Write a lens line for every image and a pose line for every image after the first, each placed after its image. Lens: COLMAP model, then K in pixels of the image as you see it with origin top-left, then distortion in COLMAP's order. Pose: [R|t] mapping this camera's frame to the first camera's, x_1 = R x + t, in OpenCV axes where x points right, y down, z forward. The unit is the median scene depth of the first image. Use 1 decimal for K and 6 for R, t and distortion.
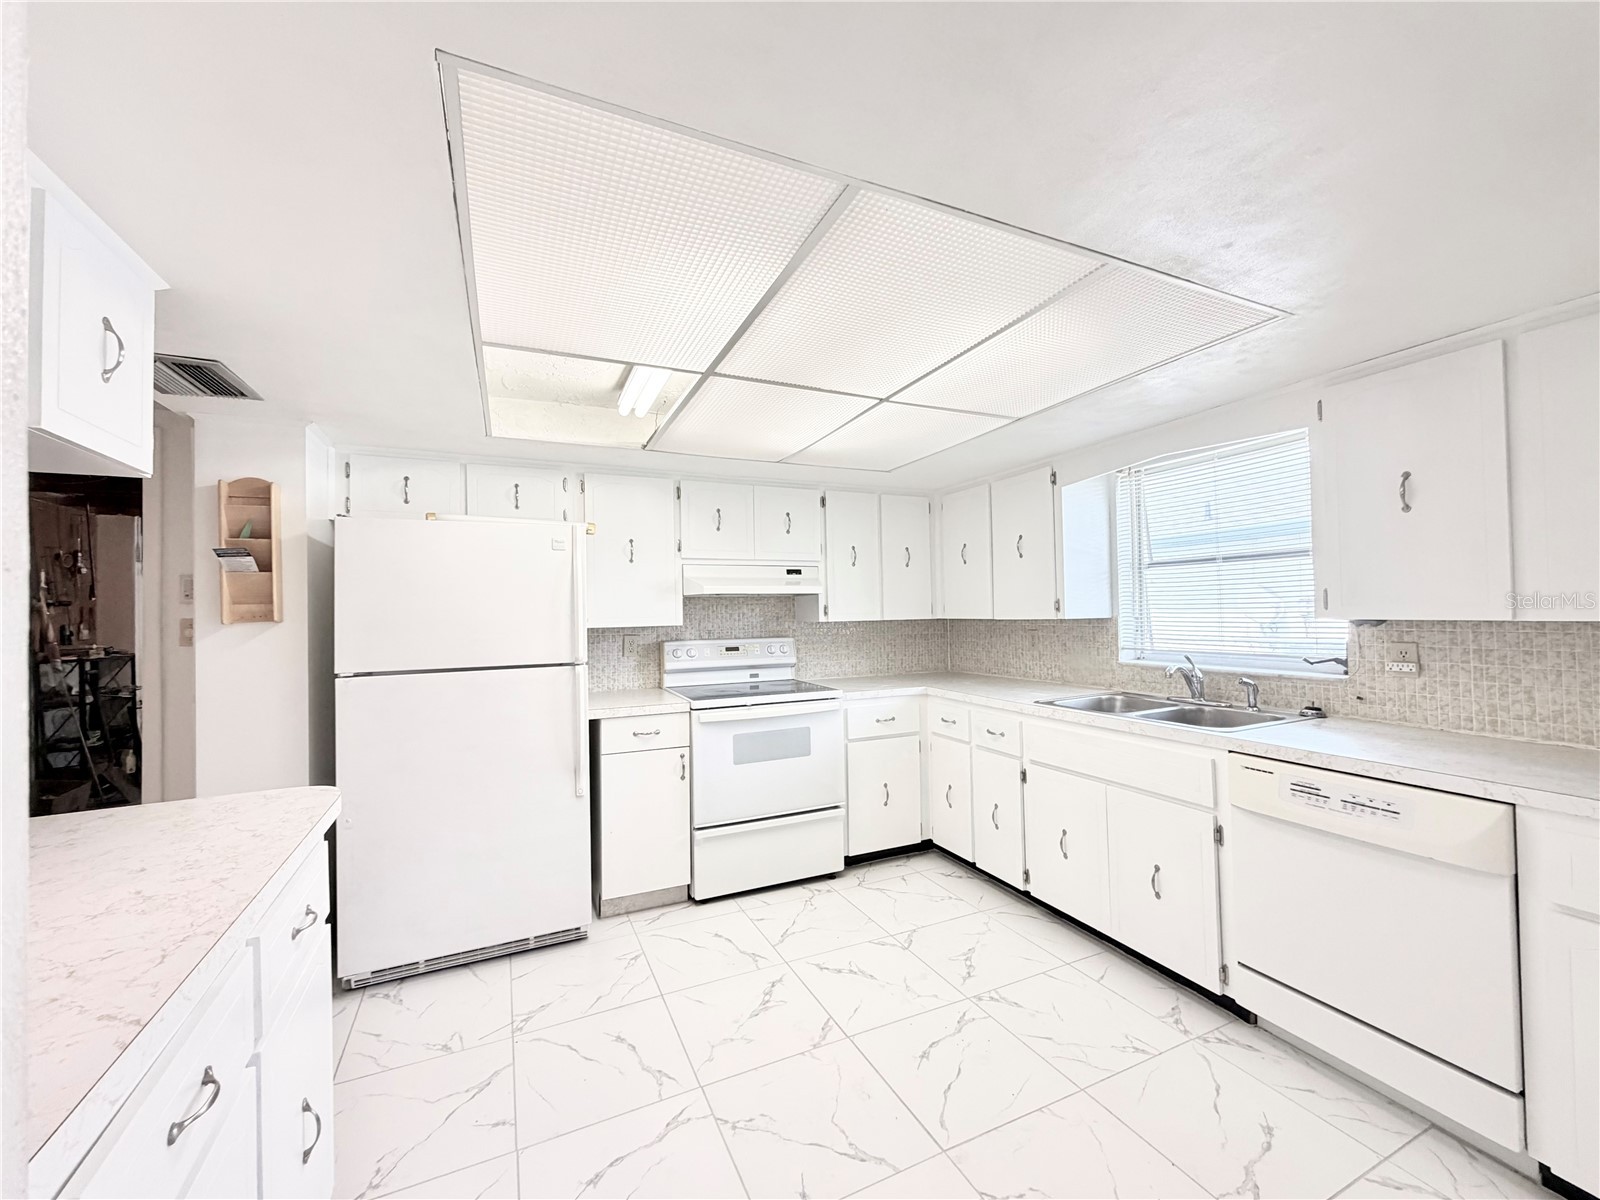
lens RADIAL K [[638.8, 0, 800.0], [0, 638.8, 600.0], [0, 0, 1]] dist [0.000961, -0.000260]
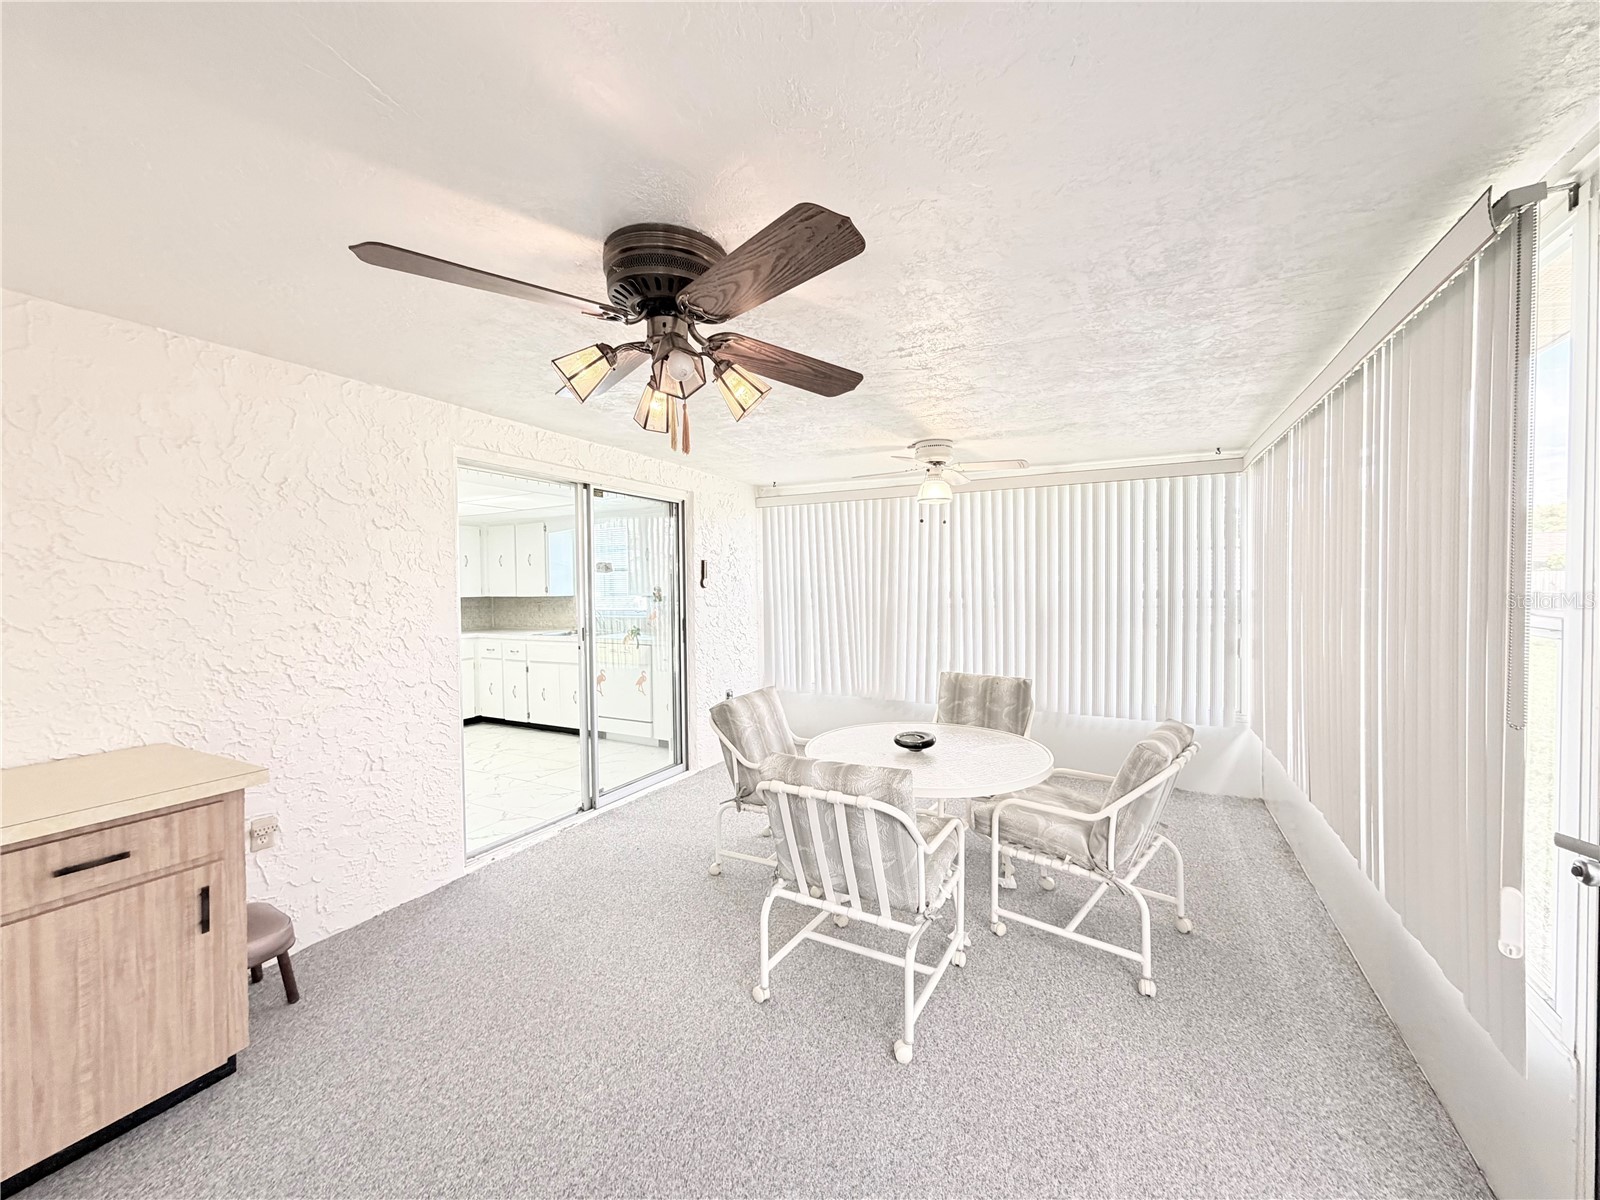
lens RADIAL K [[638.8, 0, 800.0], [0, 638.8, 600.0], [0, 0, 1]] dist [0.000961, -0.000260]
pose [[0.787185, -0.001726, 0.616714, -0.224223], [-0.017083, 0.999551, 0.024602, -0.022651], [-0.616480, -0.029901, 0.786803, -1.106802]]
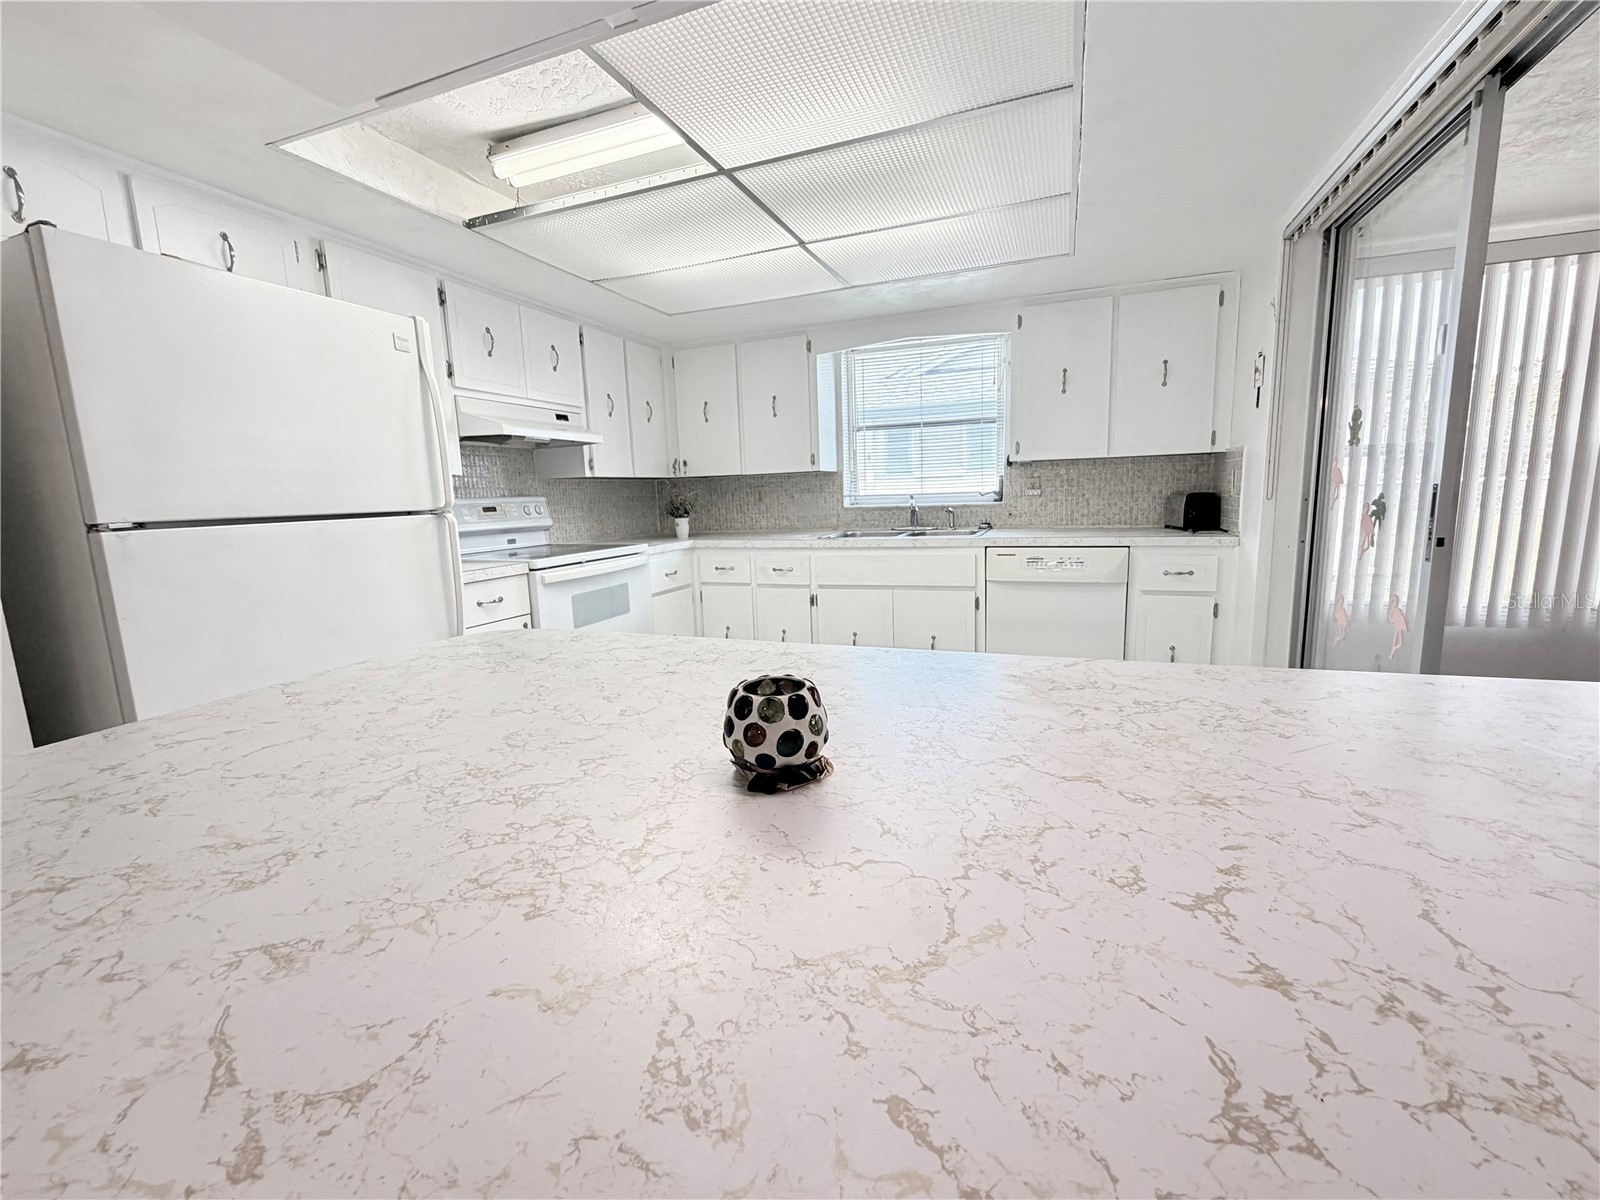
lens RADIAL K [[687.6, 0, 800.0], [0, 687.6, 600.0], [0, 0, 1]] dist [0.000094, 0.000245]
pose [[0.710639, -0.115286, 0.694048, -0.502924], [0.009556, 0.987974, 0.154324, 0.066253], [-0.703492, -0.103036, 0.703194, 0.093261]]
